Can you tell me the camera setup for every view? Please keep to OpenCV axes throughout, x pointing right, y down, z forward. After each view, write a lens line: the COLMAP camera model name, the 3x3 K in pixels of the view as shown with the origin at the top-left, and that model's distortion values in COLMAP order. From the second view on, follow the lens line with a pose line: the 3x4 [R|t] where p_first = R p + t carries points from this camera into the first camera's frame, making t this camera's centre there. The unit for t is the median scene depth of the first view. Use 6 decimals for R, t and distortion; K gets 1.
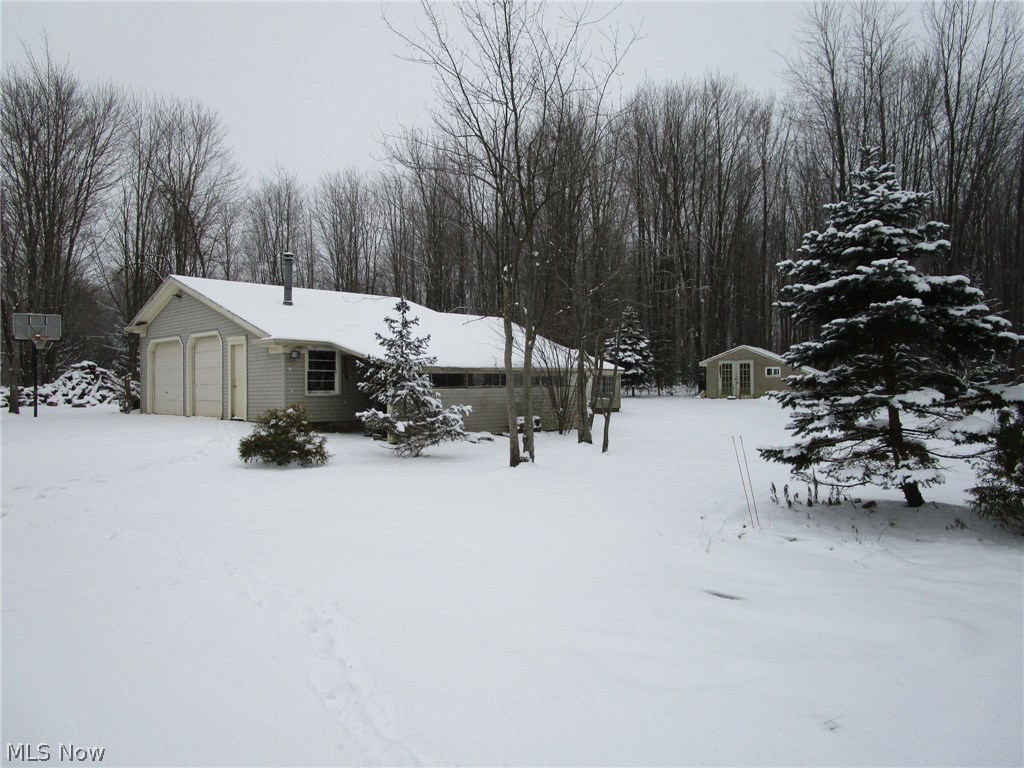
lens RADIAL K [[719.1, 0, 511.3], [0, 719.1, 395.0], [0, 0, 1]] dist [-0.030332, 0.004361]
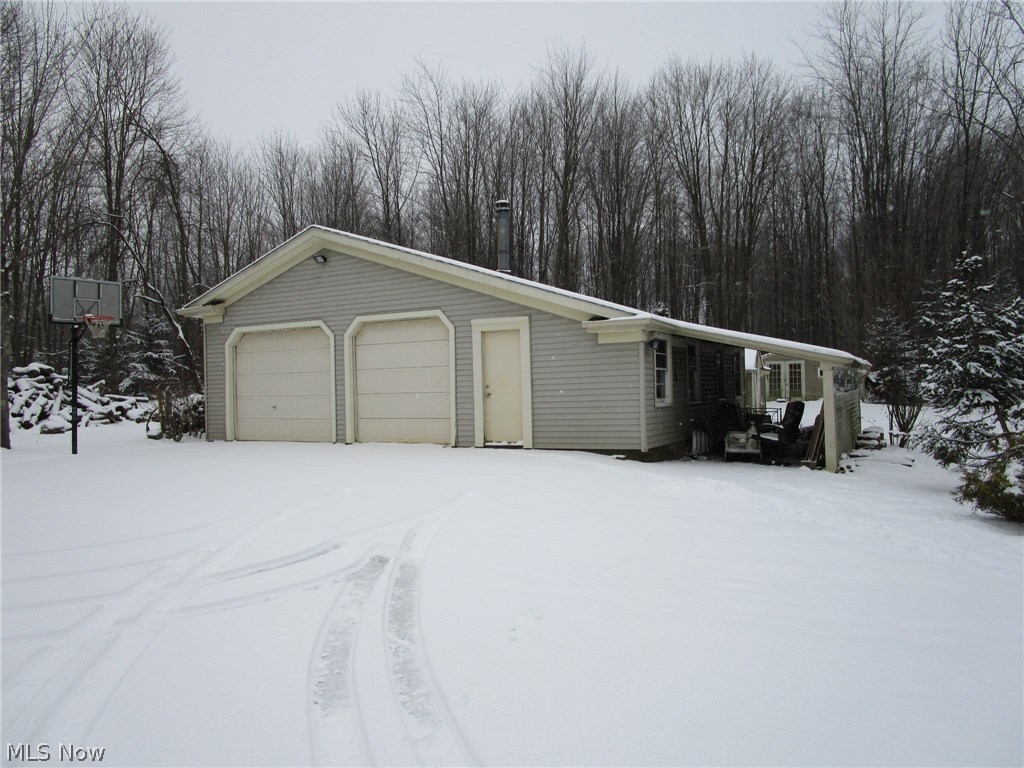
lens RADIAL K [[719.1, 0, 511.3], [0, 719.1, 395.0], [0, 0, 1]] dist [-0.030332, 0.004361]
pose [[0.958301, -0.017146, 0.285247, -0.372205], [0.019854, 0.999781, -0.006606, -0.005047], [-0.285071, 0.011994, 0.958431, 0.248246]]
